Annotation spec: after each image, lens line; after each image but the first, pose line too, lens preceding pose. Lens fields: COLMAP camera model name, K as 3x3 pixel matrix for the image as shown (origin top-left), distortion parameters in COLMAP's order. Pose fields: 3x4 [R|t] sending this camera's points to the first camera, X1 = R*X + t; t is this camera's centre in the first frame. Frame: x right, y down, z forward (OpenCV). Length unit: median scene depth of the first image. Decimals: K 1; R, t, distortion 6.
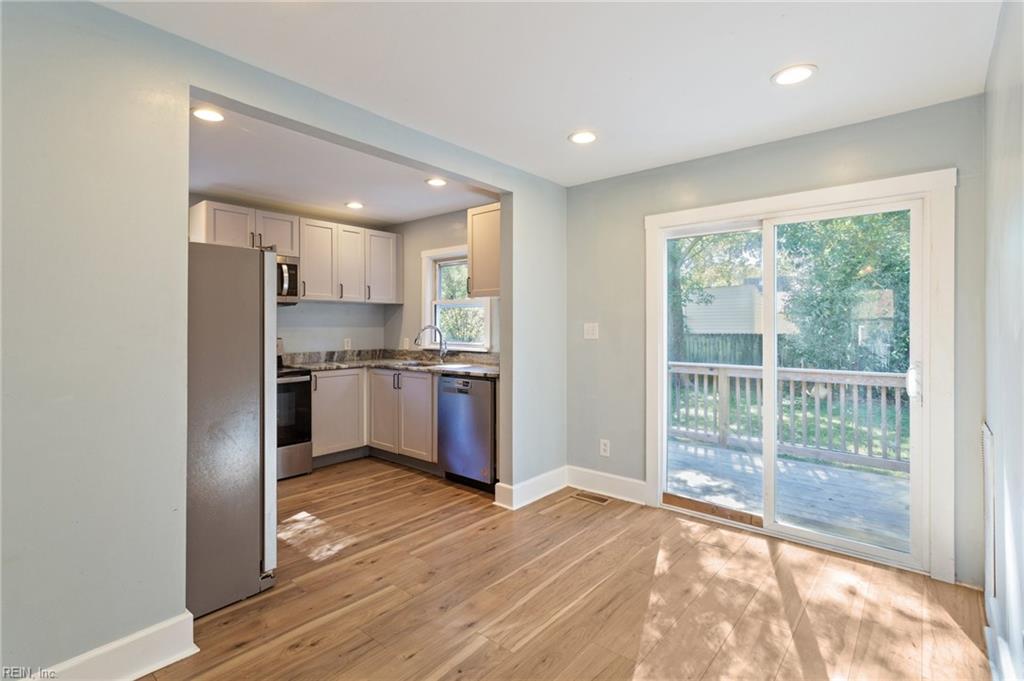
lens RADIAL K [[493.7, 0, 510.7], [0, 493.7, 324.0], [0, 0, 1]] dist [0.000233, -0.000096]
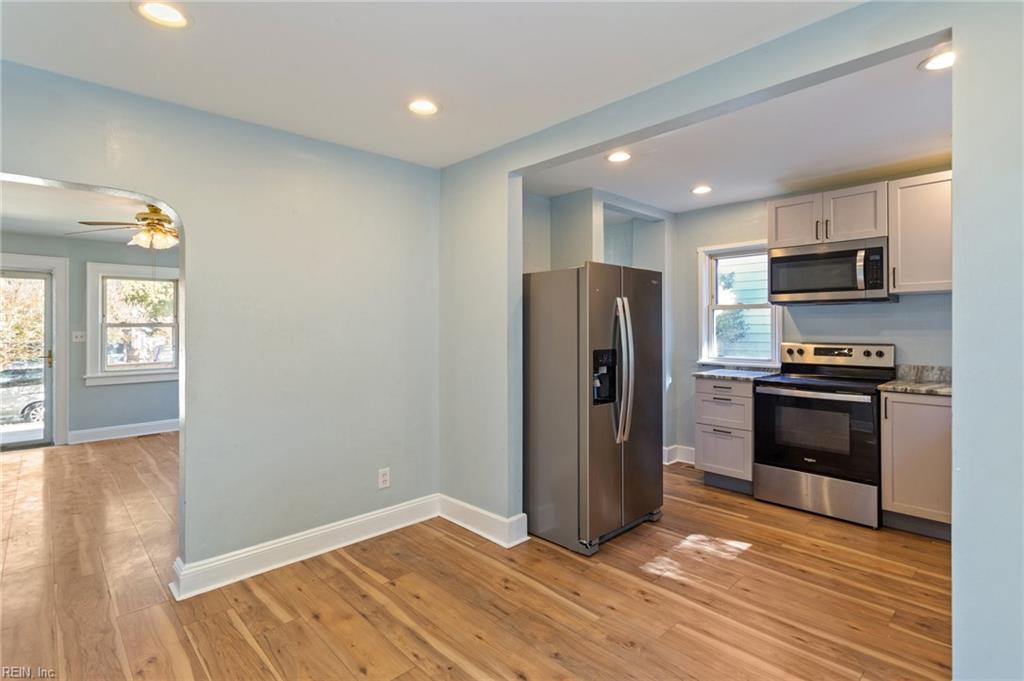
lens RADIAL K [[493.7, 0, 501.2], [0, 493.7, 322.5], [0, 0, 1]] dist [0.000233, -0.000096]
pose [[-0.124265, -0.004755, -0.992238, 0.382394], [0.009611, 0.999936, -0.005995, -0.006456], [0.992203, -0.010282, -0.124211, 0.520558]]
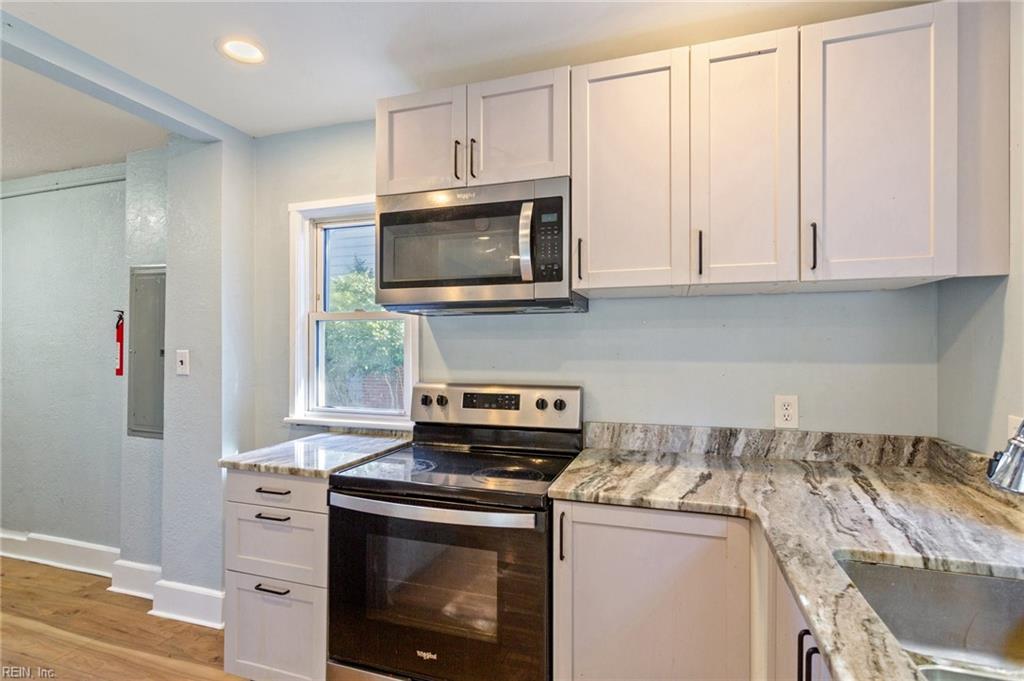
lens RADIAL K [[493.7, 0, 512.7], [0, 493.7, 344.7], [0, 0, 1]] dist [0.000233, -0.000096]
pose [[0.383975, 0.001237, -0.923343, -0.103284], [0.005651, 0.999977, 0.003690, -0.009321], [0.923326, -0.006635, 0.383959, 0.825582]]
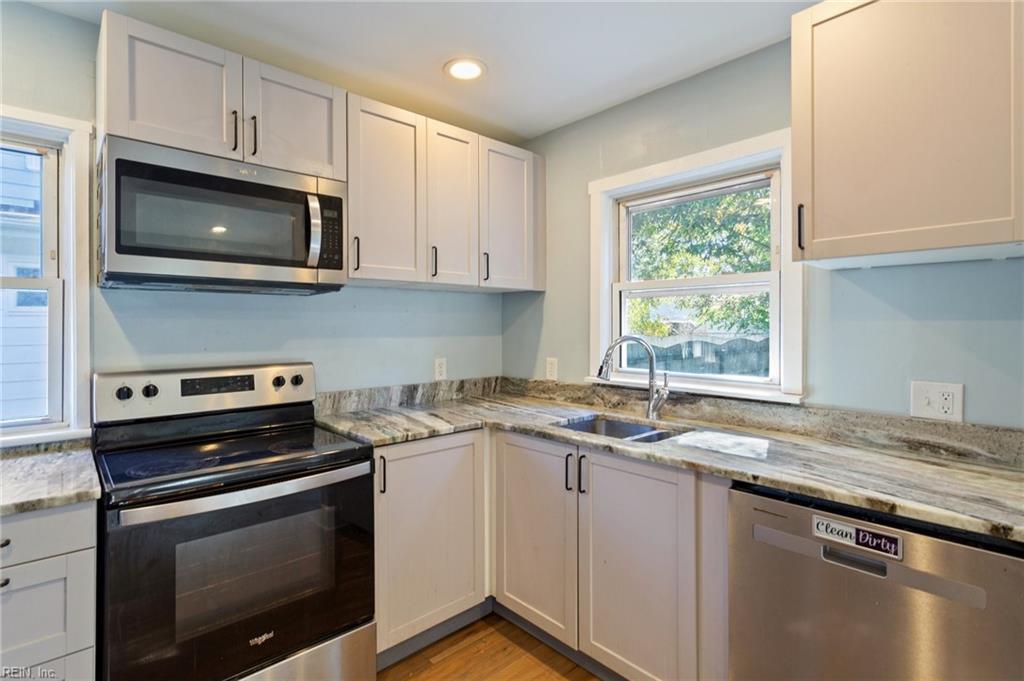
lens RADIAL K [[493.7, 0, 503.0], [0, 493.7, 324.6], [0, 0, 1]] dist [0.000233, -0.000096]
pose [[0.991472, -0.002908, -0.130288, -0.234895], [0.002930, 0.999996, -0.000023, -0.007022], [0.130288, -0.000359, 0.991476, 0.586320]]
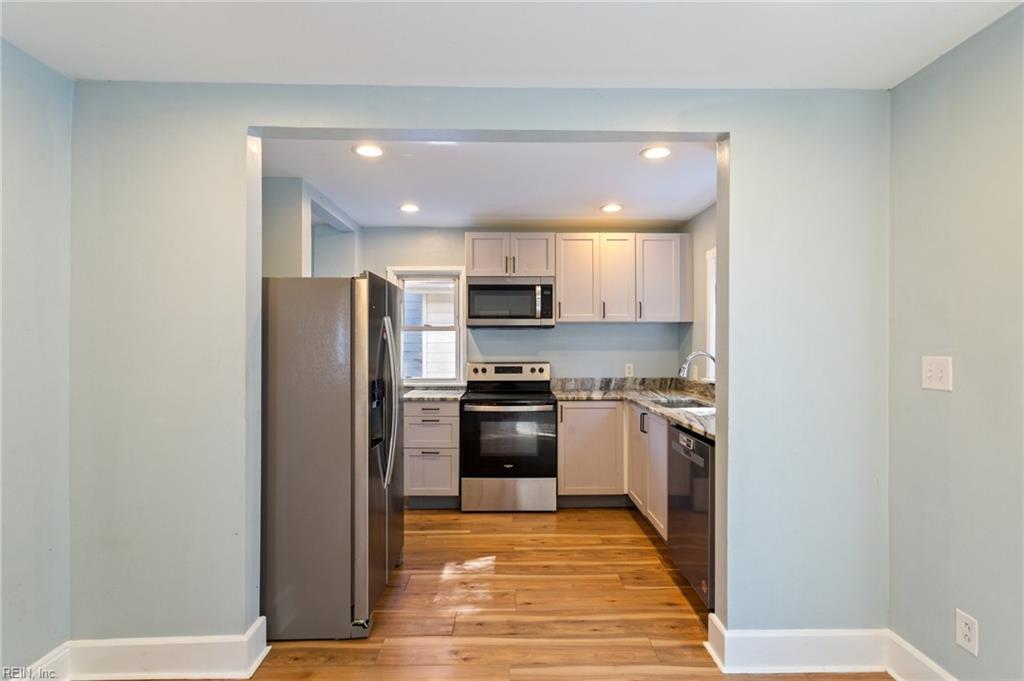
lens RADIAL K [[493.7, 0, 509.1], [0, 493.7, 342.2], [0, 0, 1]] dist [0.000233, -0.000096]
pose [[0.655952, 0.001993, -0.754800, 0.218733], [0.003323, 0.999979, 0.005528, -0.016594], [0.754796, -0.006135, 0.655931, 0.327679]]
